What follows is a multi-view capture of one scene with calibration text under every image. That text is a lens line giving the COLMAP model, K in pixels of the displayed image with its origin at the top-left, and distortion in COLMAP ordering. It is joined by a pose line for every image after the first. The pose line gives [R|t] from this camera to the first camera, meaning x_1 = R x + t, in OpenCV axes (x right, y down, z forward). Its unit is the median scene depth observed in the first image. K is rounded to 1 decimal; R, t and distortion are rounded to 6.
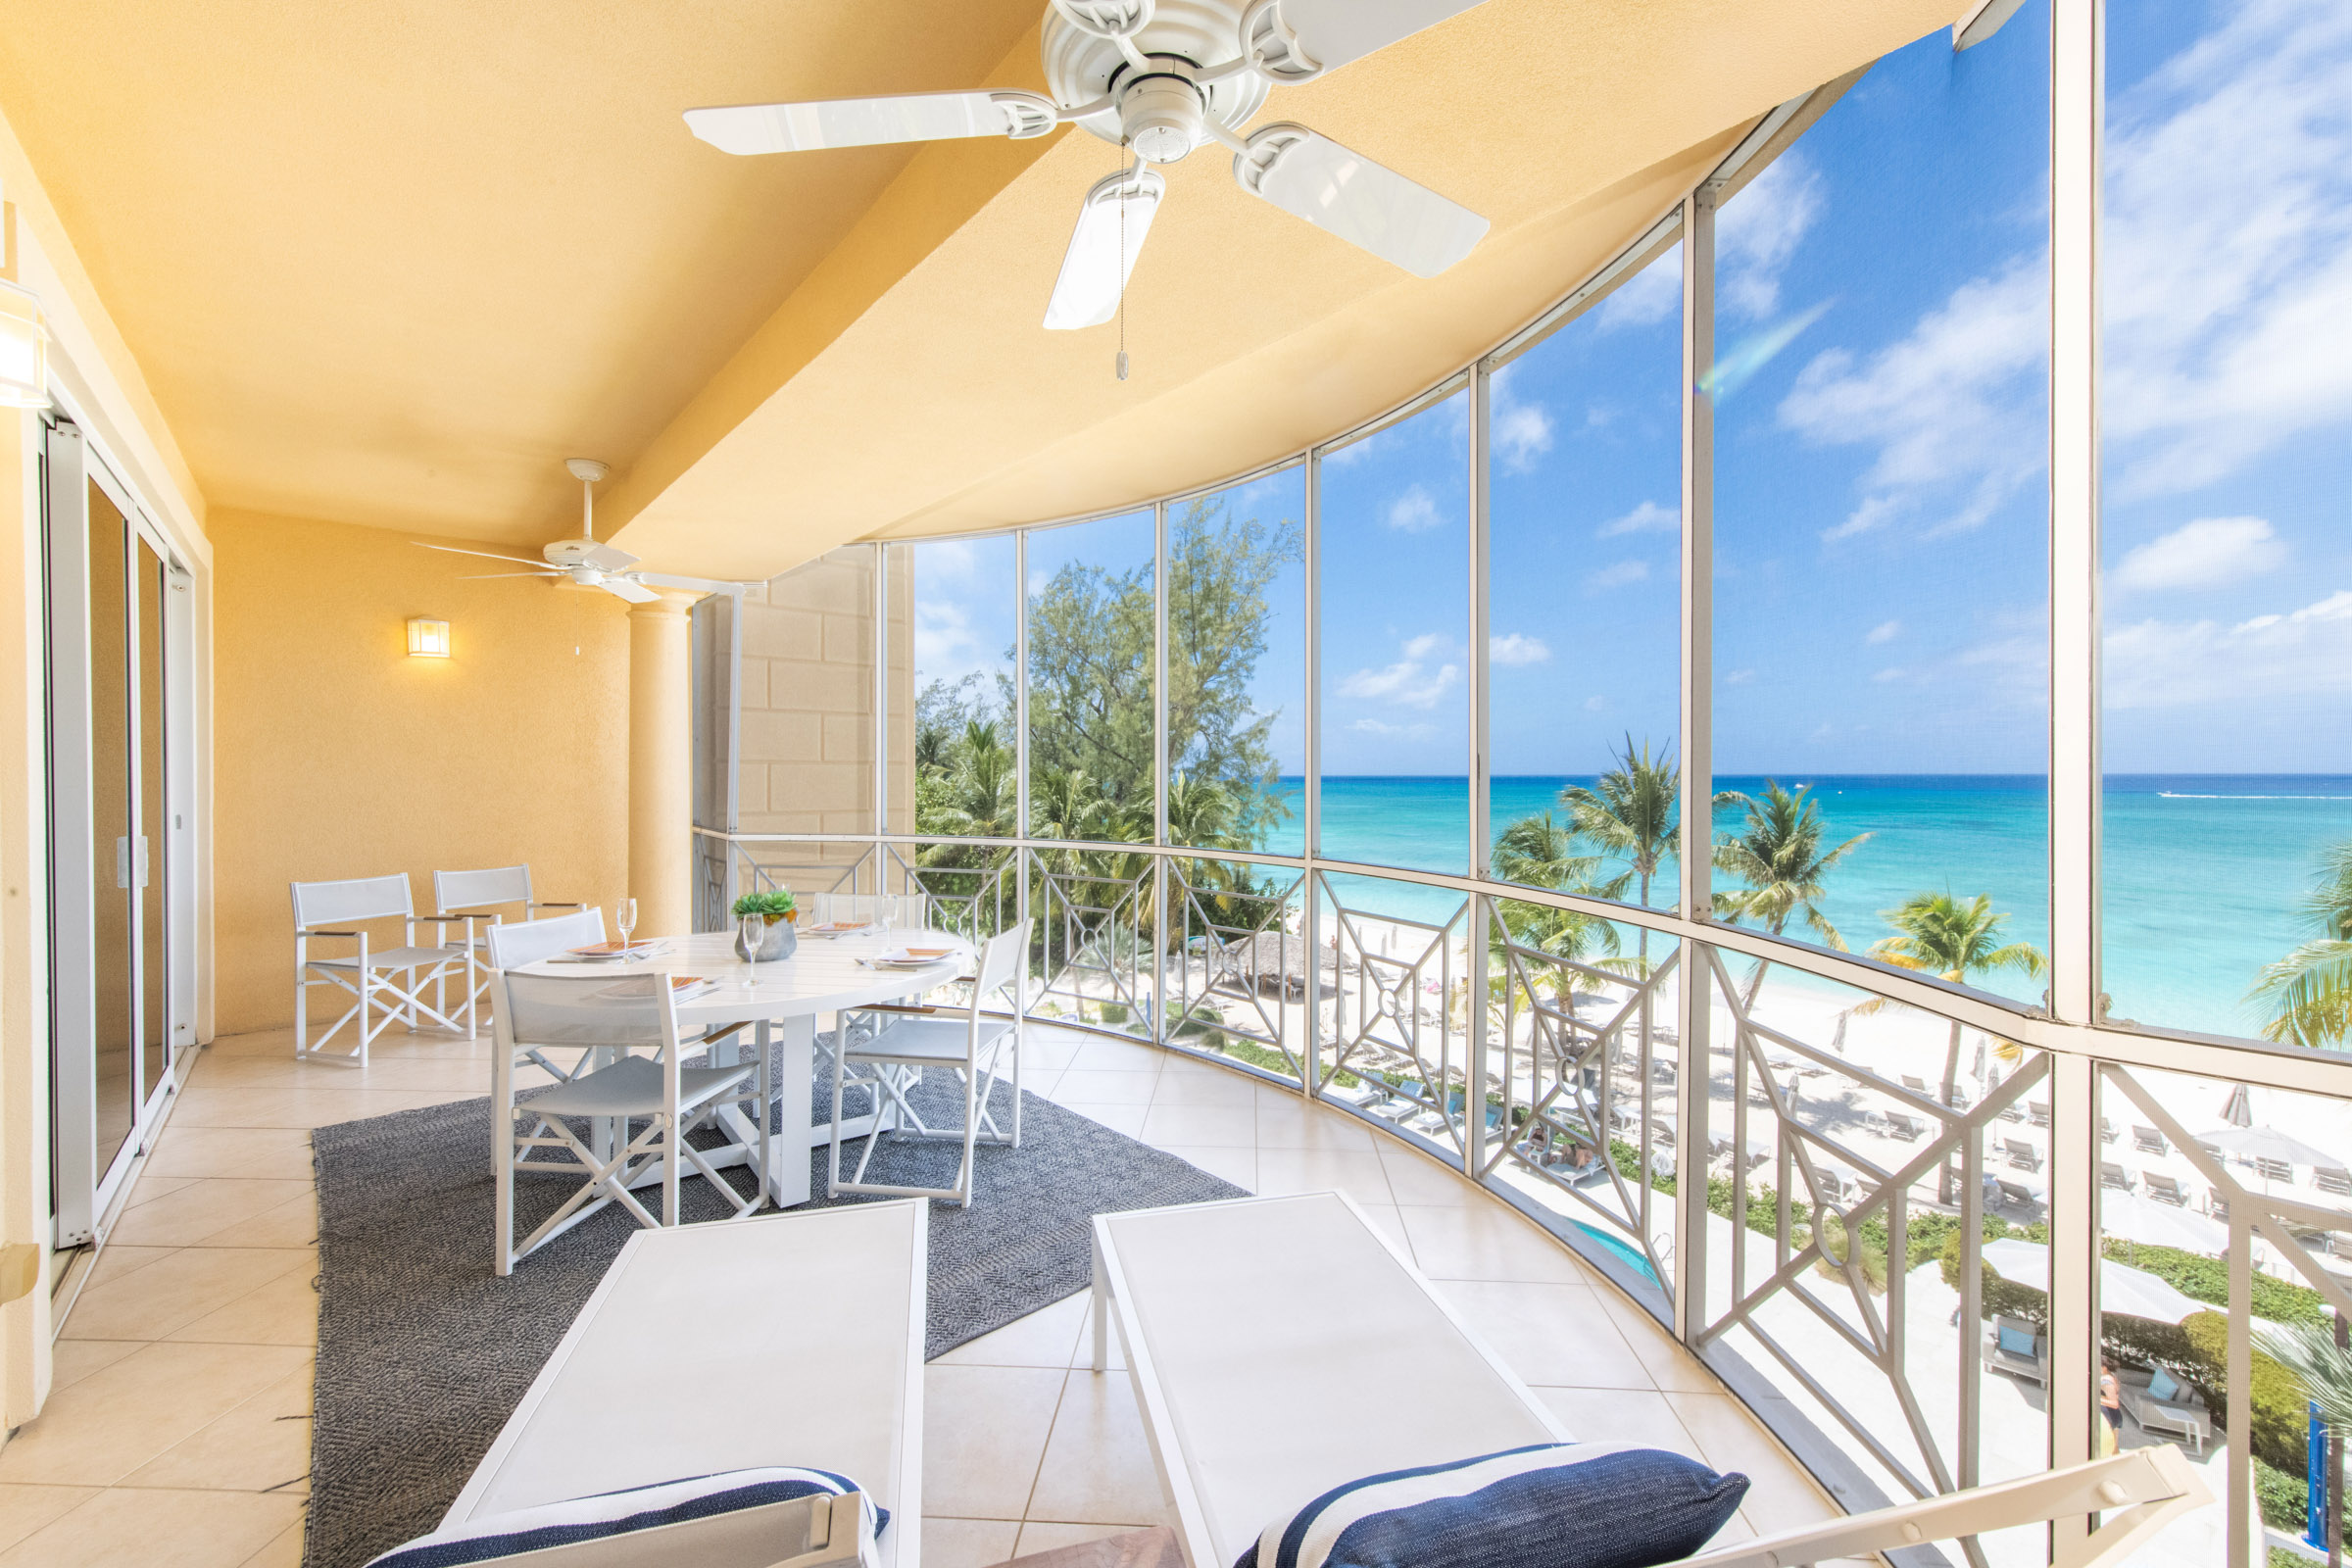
lens RADIAL K [[955.2, 0, 1205.6], [0, 955.2, 801.3], [0, 0, 1]] dist [0.008237, -0.003458]
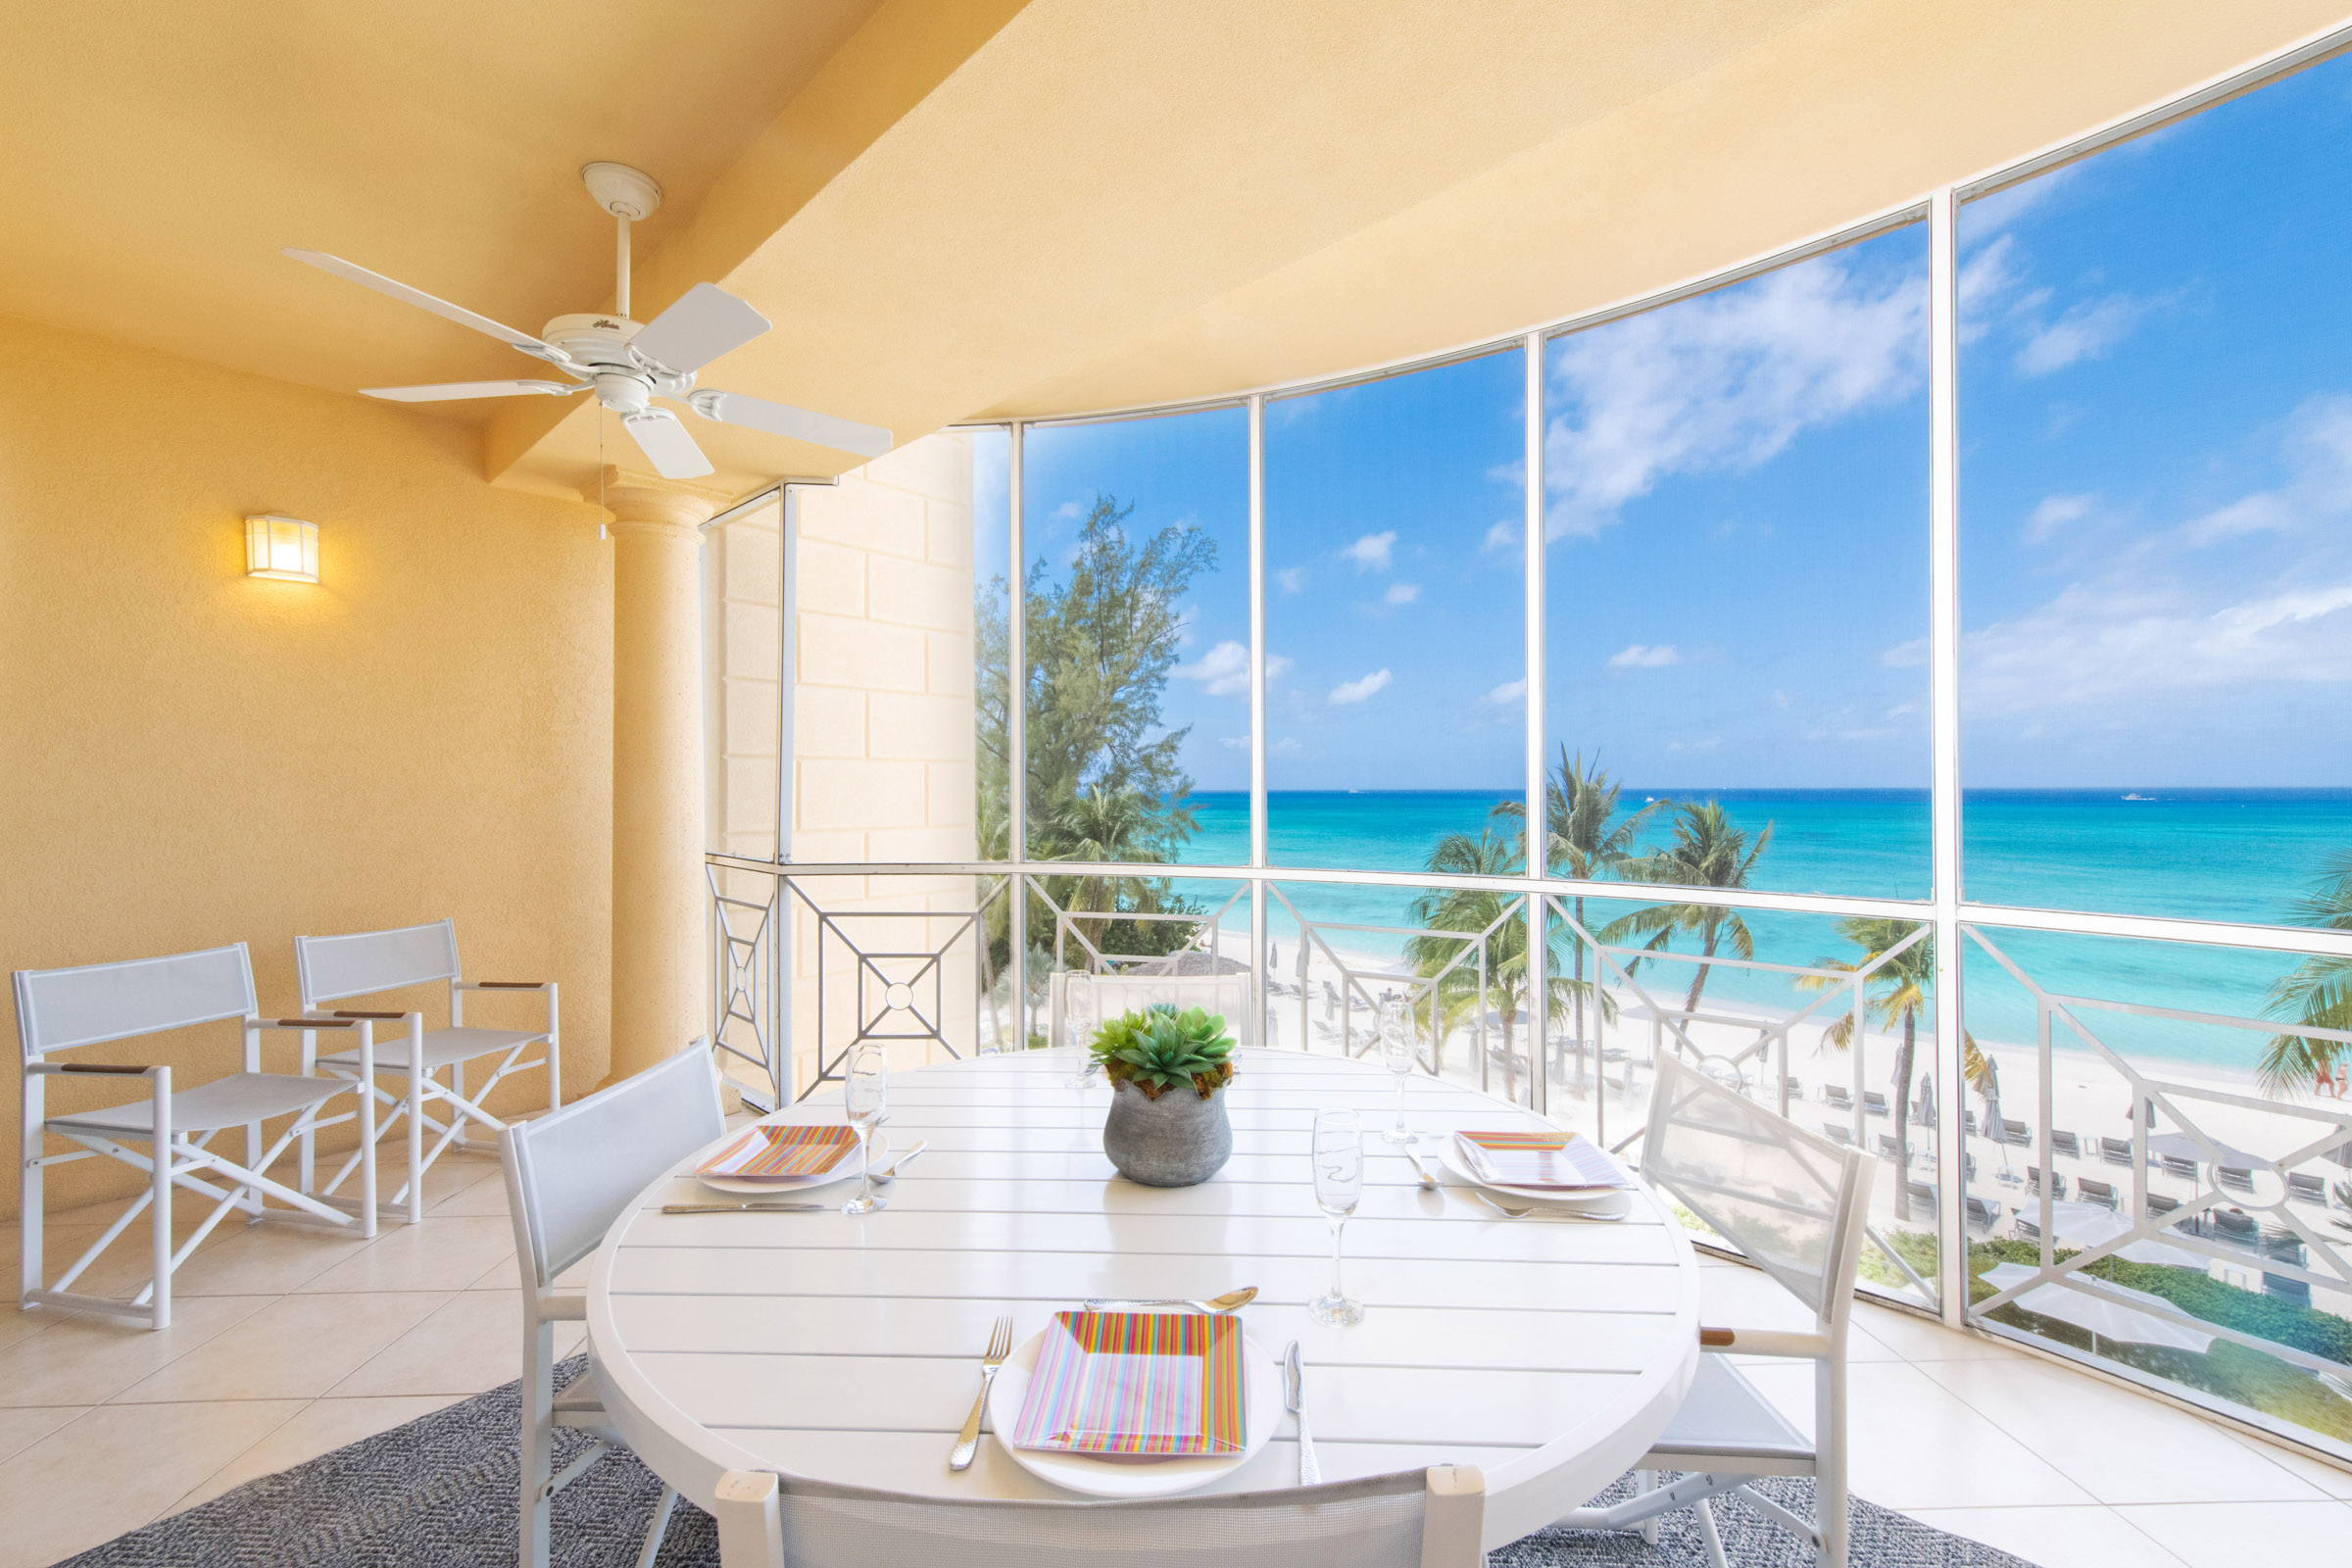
lens RADIAL K [[955.2, 0, 1170.1], [0, 955.2, 804.8], [0, 0, 1]] dist [0.008237, -0.003458]
pose [[0.995974, -0.004445, 0.089534, -0.369409], [0.005572, 0.999908, -0.012342, 0.003488], [-0.089470, 0.012792, 0.995907, 0.419090]]
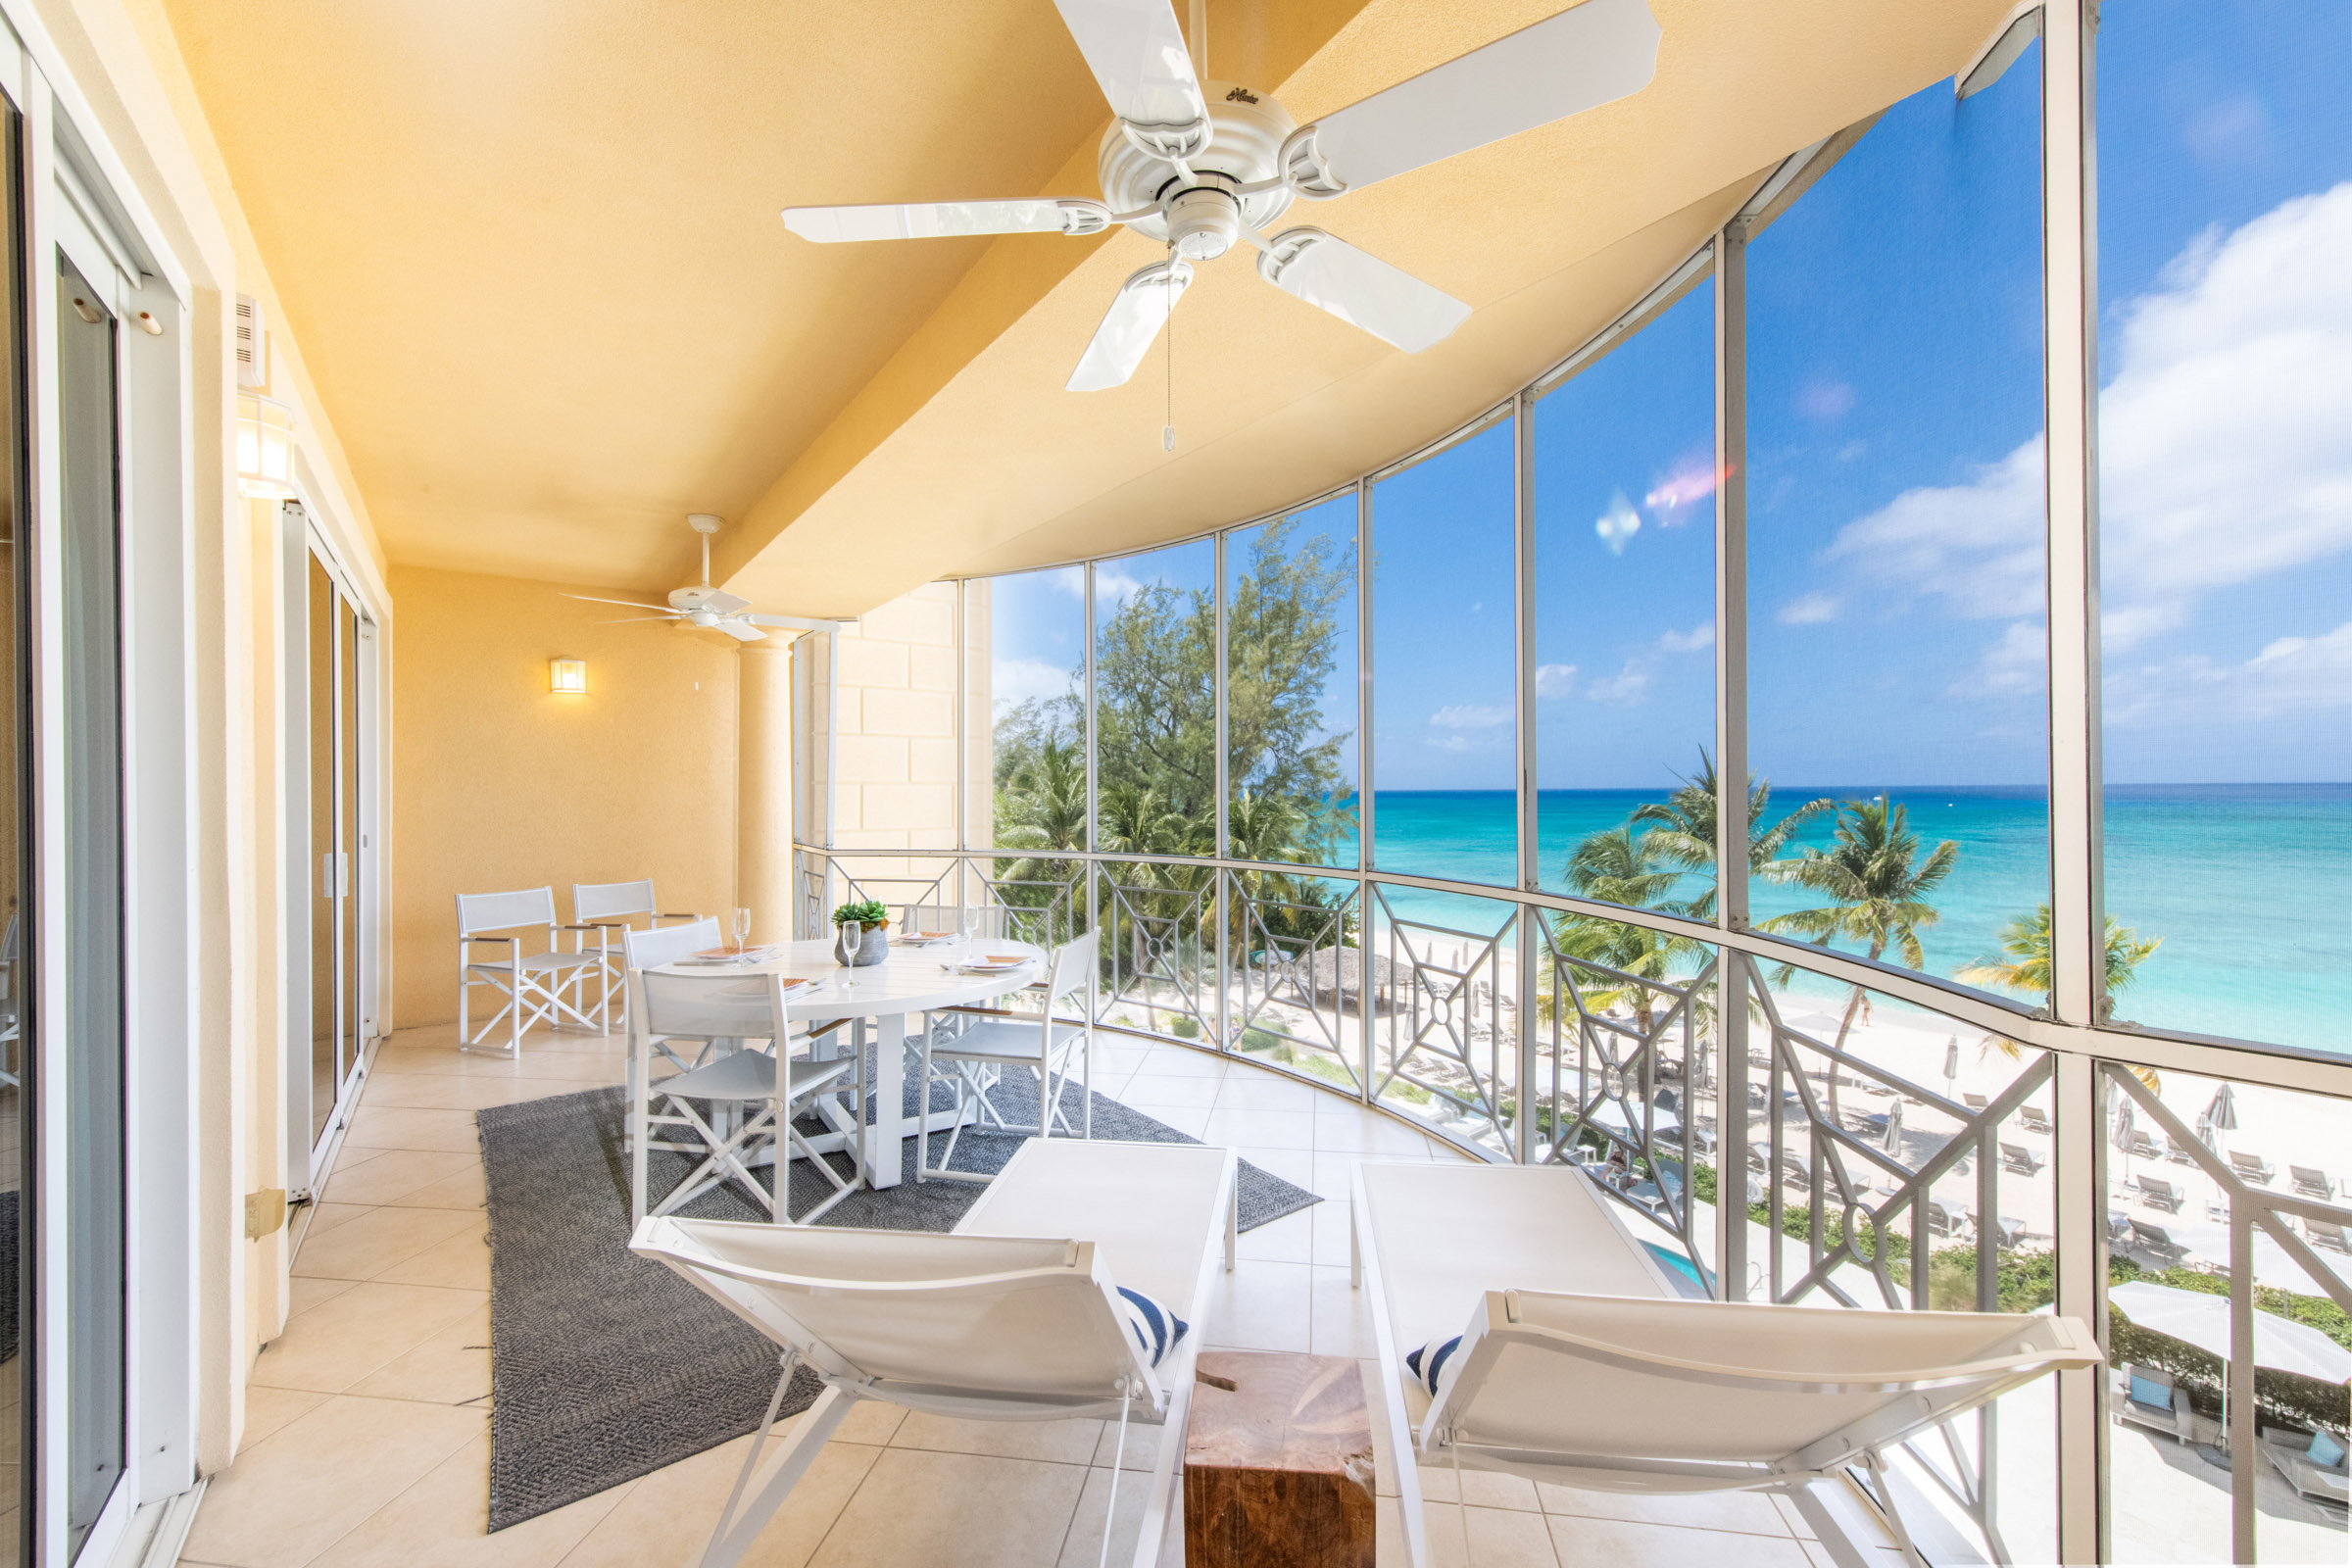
lens RADIAL K [[955.2, 0, 1193.2], [0, 955.2, 806.5], [0, 0, 1]] dist [0.008237, -0.003458]
pose [[0.995945, -0.006719, -0.089717, 0.016694], [0.005578, 0.999900, -0.012958, 0.000589], [0.089796, 0.012405, 0.995883, -0.052030]]
